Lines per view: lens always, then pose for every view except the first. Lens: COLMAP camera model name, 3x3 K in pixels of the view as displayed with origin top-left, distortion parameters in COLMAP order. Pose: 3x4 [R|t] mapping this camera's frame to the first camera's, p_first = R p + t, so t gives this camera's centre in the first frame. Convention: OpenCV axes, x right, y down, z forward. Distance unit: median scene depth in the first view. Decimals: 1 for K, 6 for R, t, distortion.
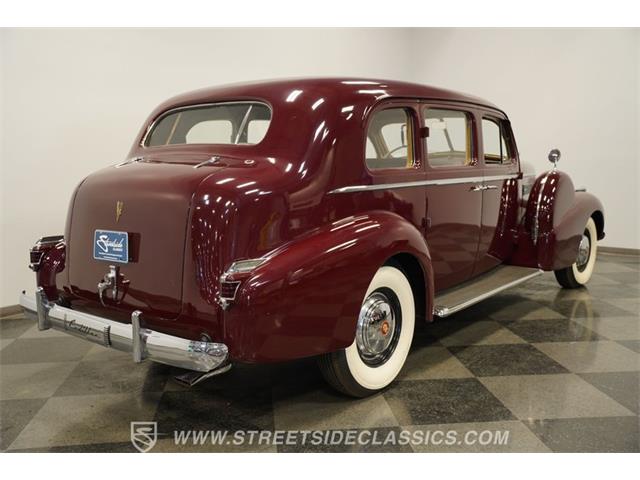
lens RADIAL K [[602.1, 0, 315.2], [0, 602.1, 239.5], [0, 0, 1]] dist [0.068250, 0.000000]
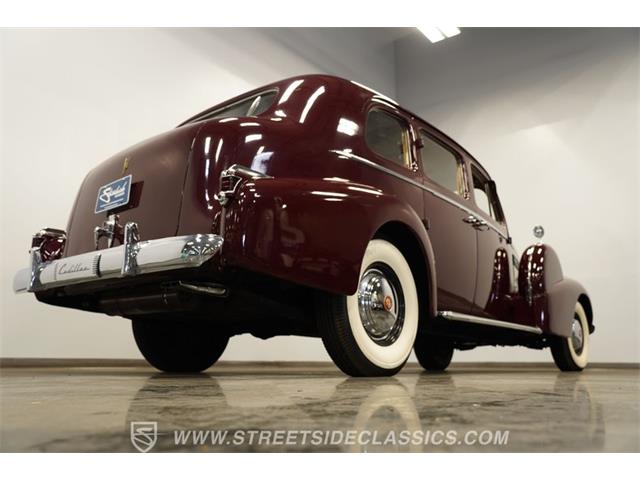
lens RADIAL K [[562.5, 0, 321.3], [0, 562.5, 241.5], [0, 0, 1]] dist [-0.005734, 0.008146]
pose [[0.999769, 0.017770, 0.012131, -0.002332], [-0.012508, 0.938768, -0.344322, 0.336758], [-0.017507, 0.344091, 0.938773, 0.124625]]
